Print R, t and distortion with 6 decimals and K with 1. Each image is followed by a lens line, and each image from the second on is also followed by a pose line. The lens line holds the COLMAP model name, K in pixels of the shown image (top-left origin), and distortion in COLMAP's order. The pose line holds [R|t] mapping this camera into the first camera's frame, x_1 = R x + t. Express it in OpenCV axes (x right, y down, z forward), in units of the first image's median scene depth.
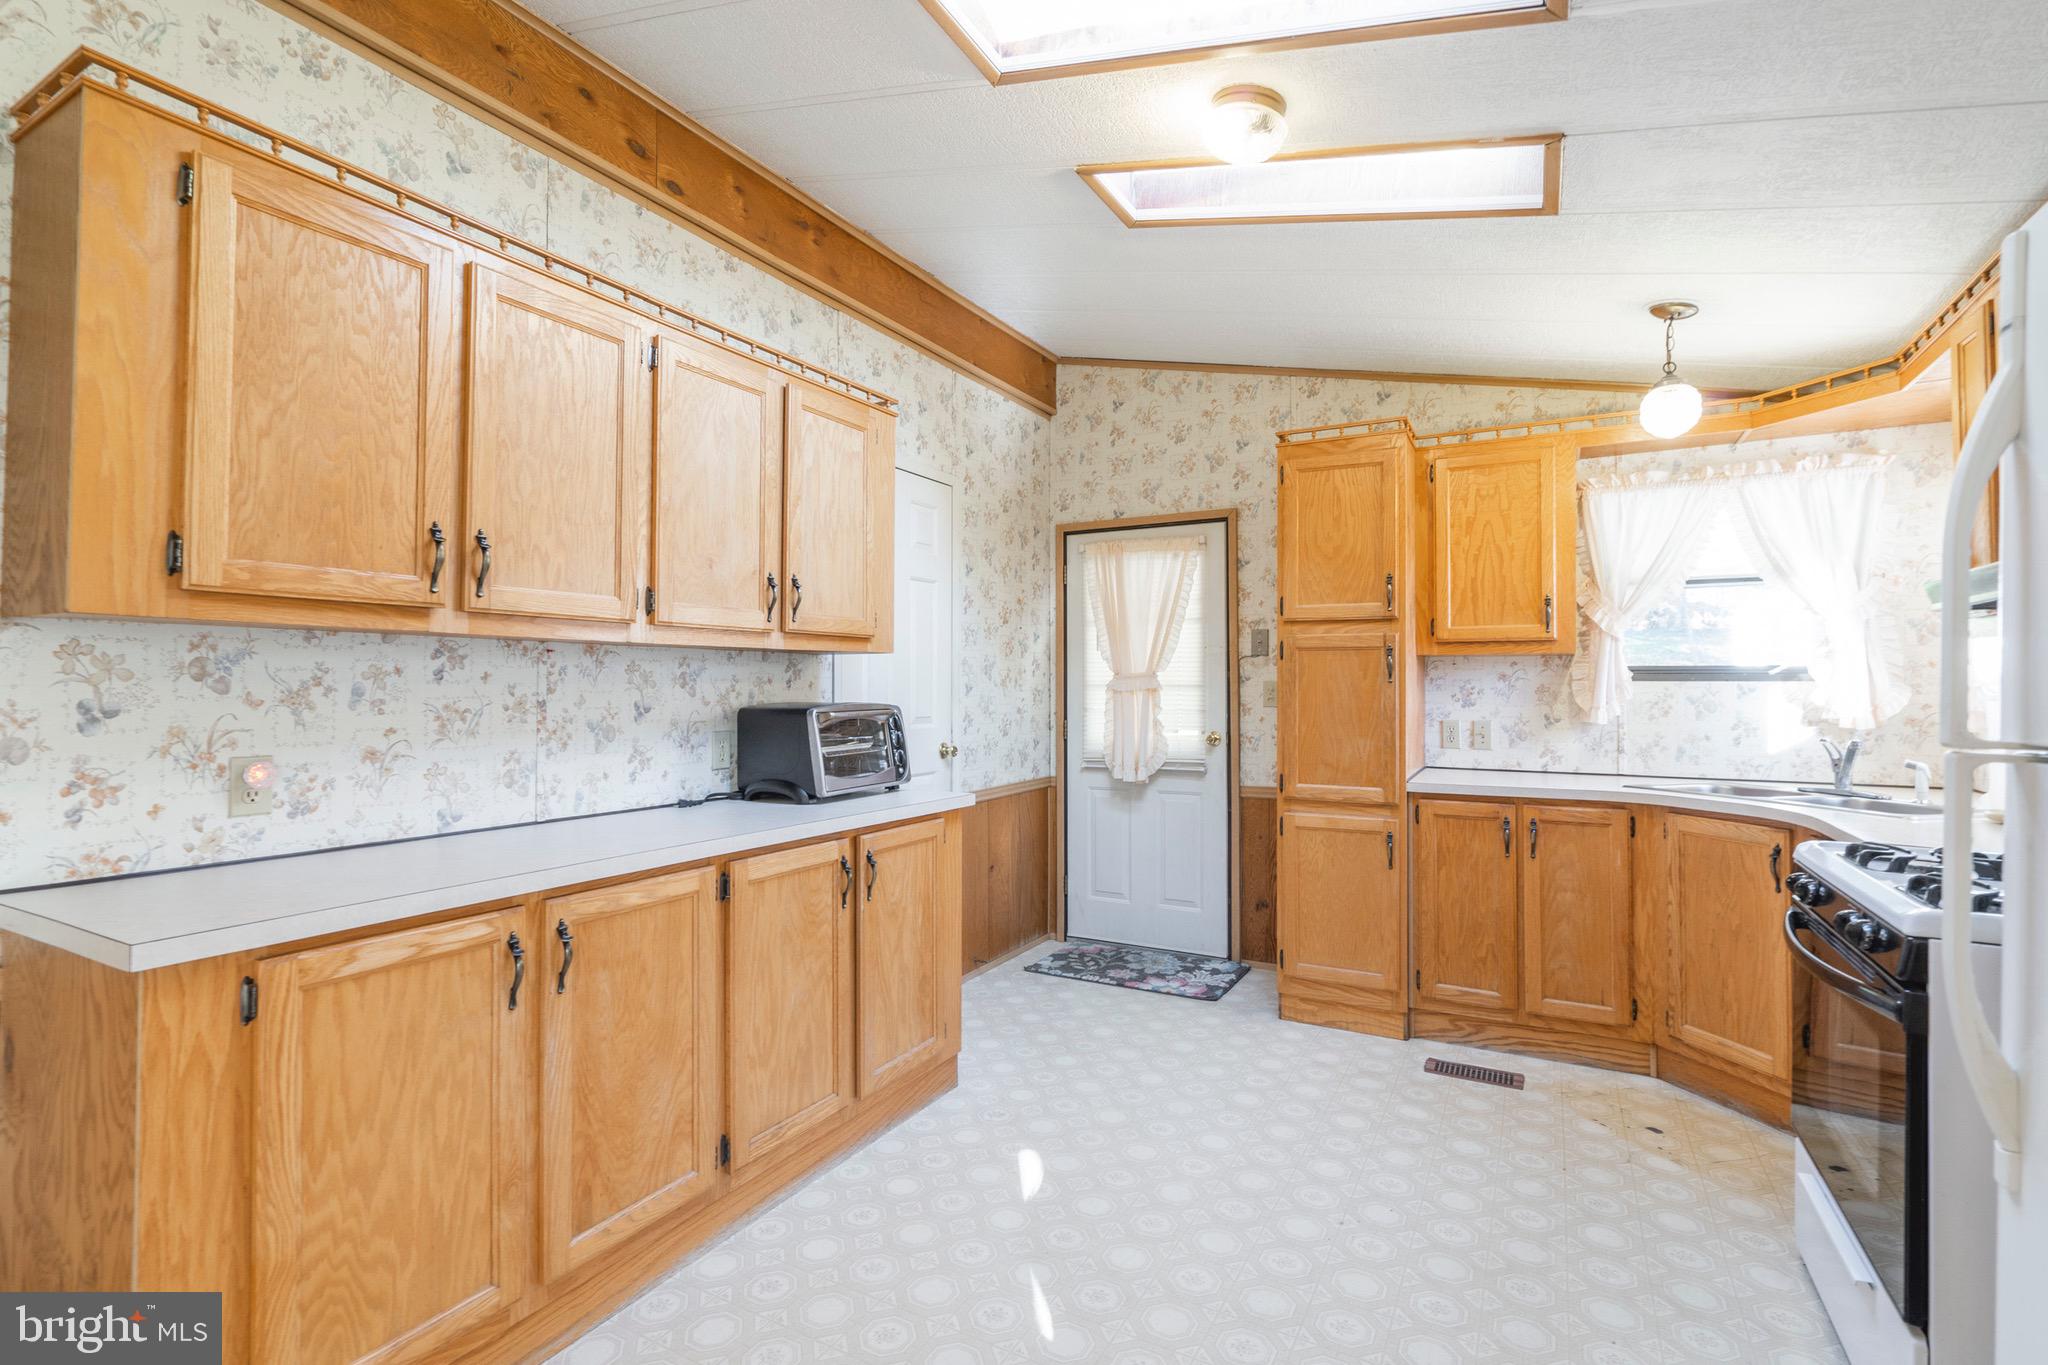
lens RADIAL K [[942.1, 0, 1018.3], [0, 942.1, 669.5], [0, 0, 1]] dist [-0.007577, 0.003656]
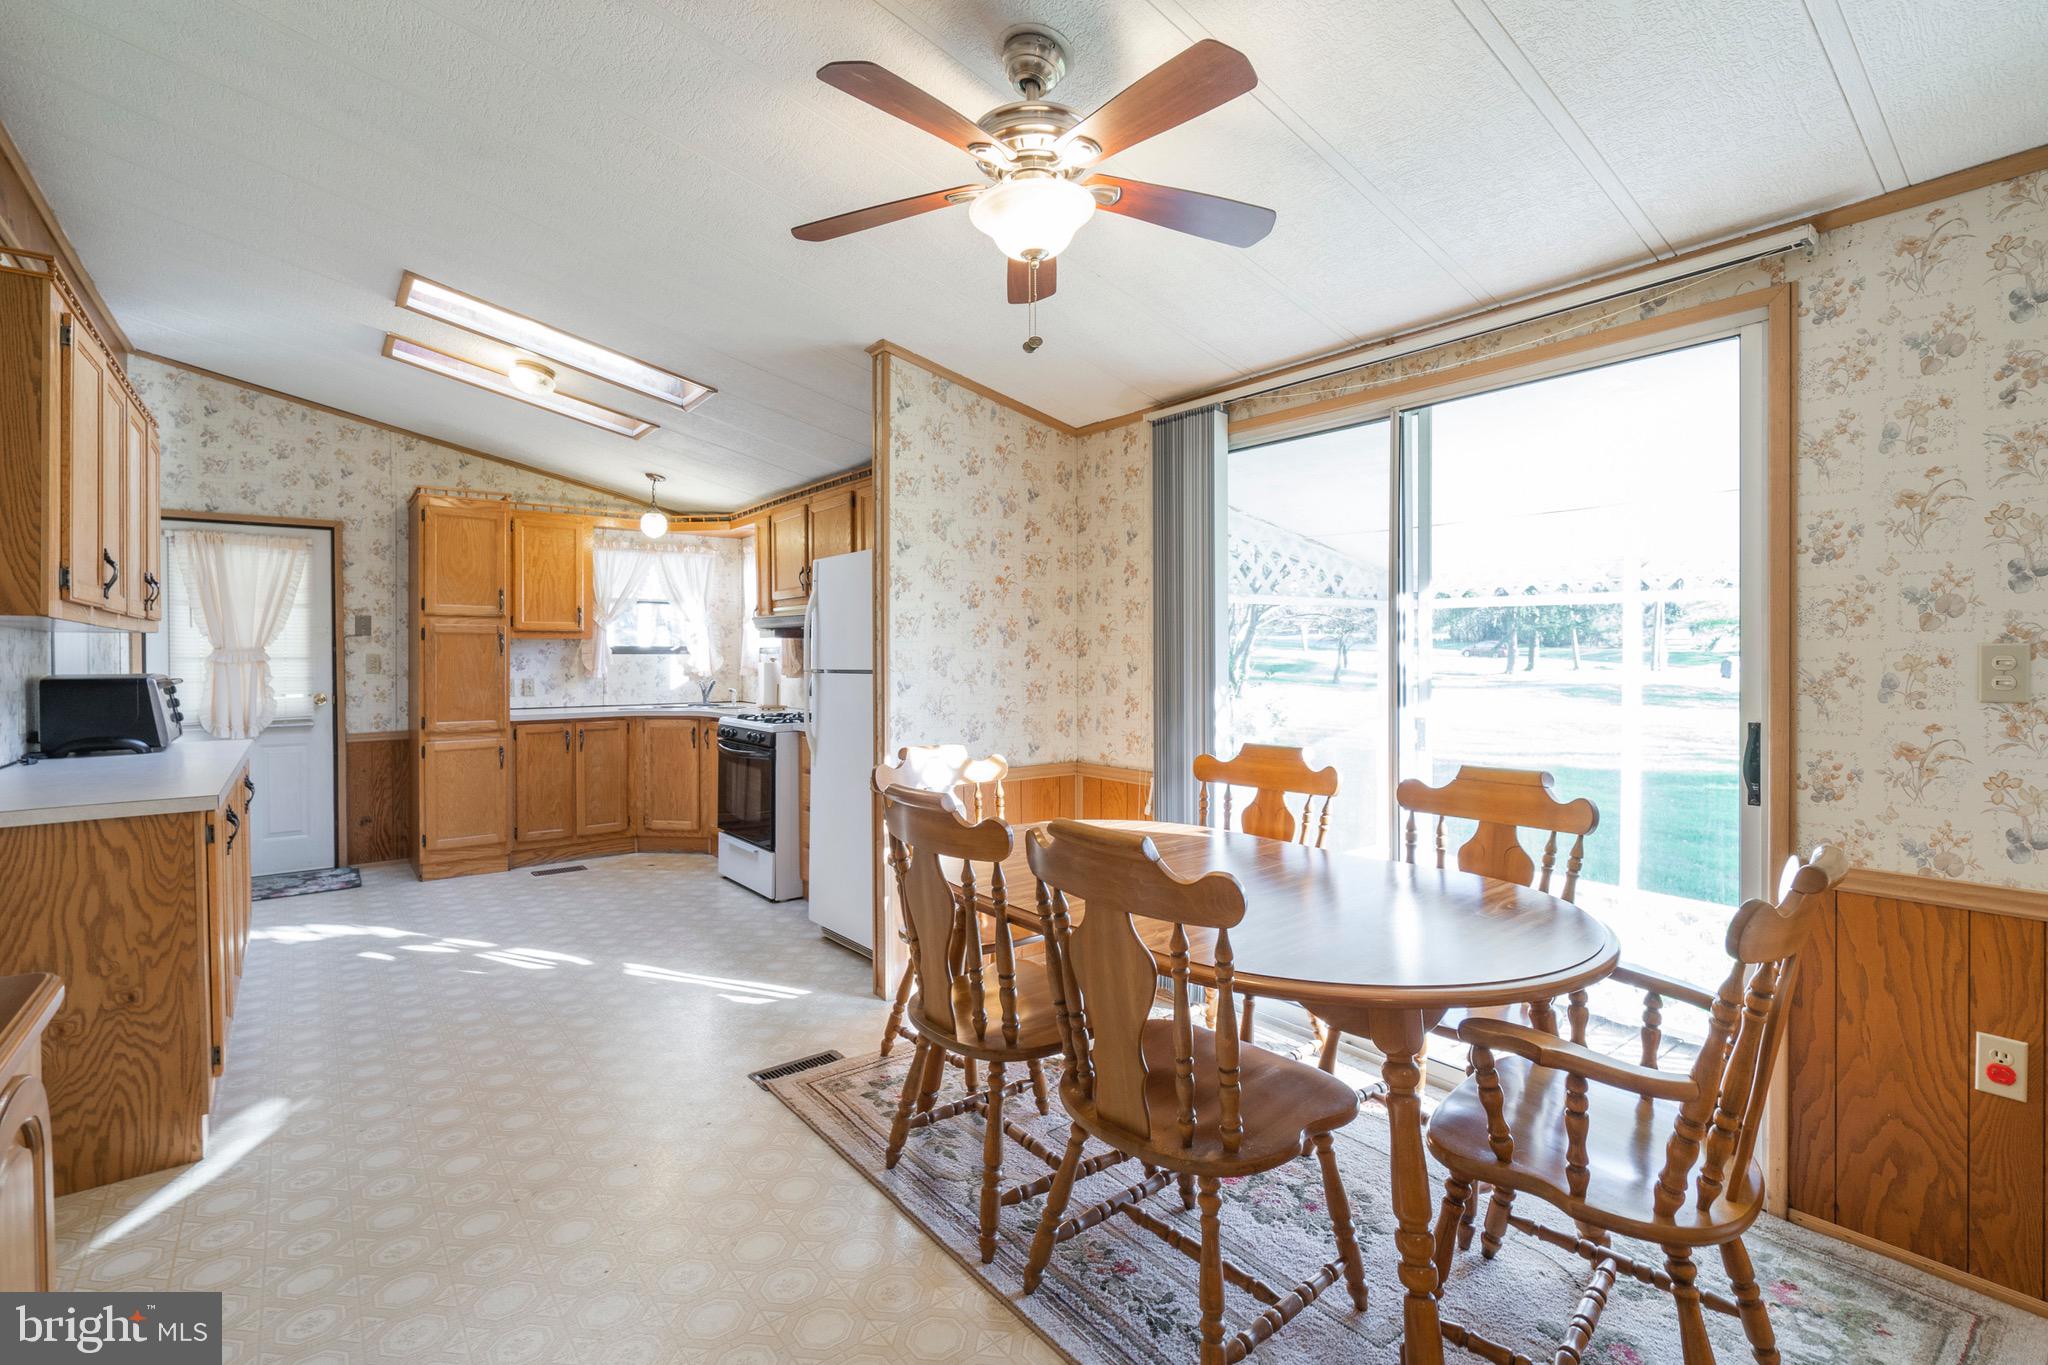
lens RADIAL K [[942.1, 0, 1003.3], [0, 942.1, 663.0], [0, 0, 1]] dist [-0.007577, 0.003656]
pose [[0.405642, -0.010328, 0.913974, -0.736553], [-0.012884, 0.999772, 0.017015, -0.012069], [-0.913941, -0.018678, 0.405417, -0.458025]]
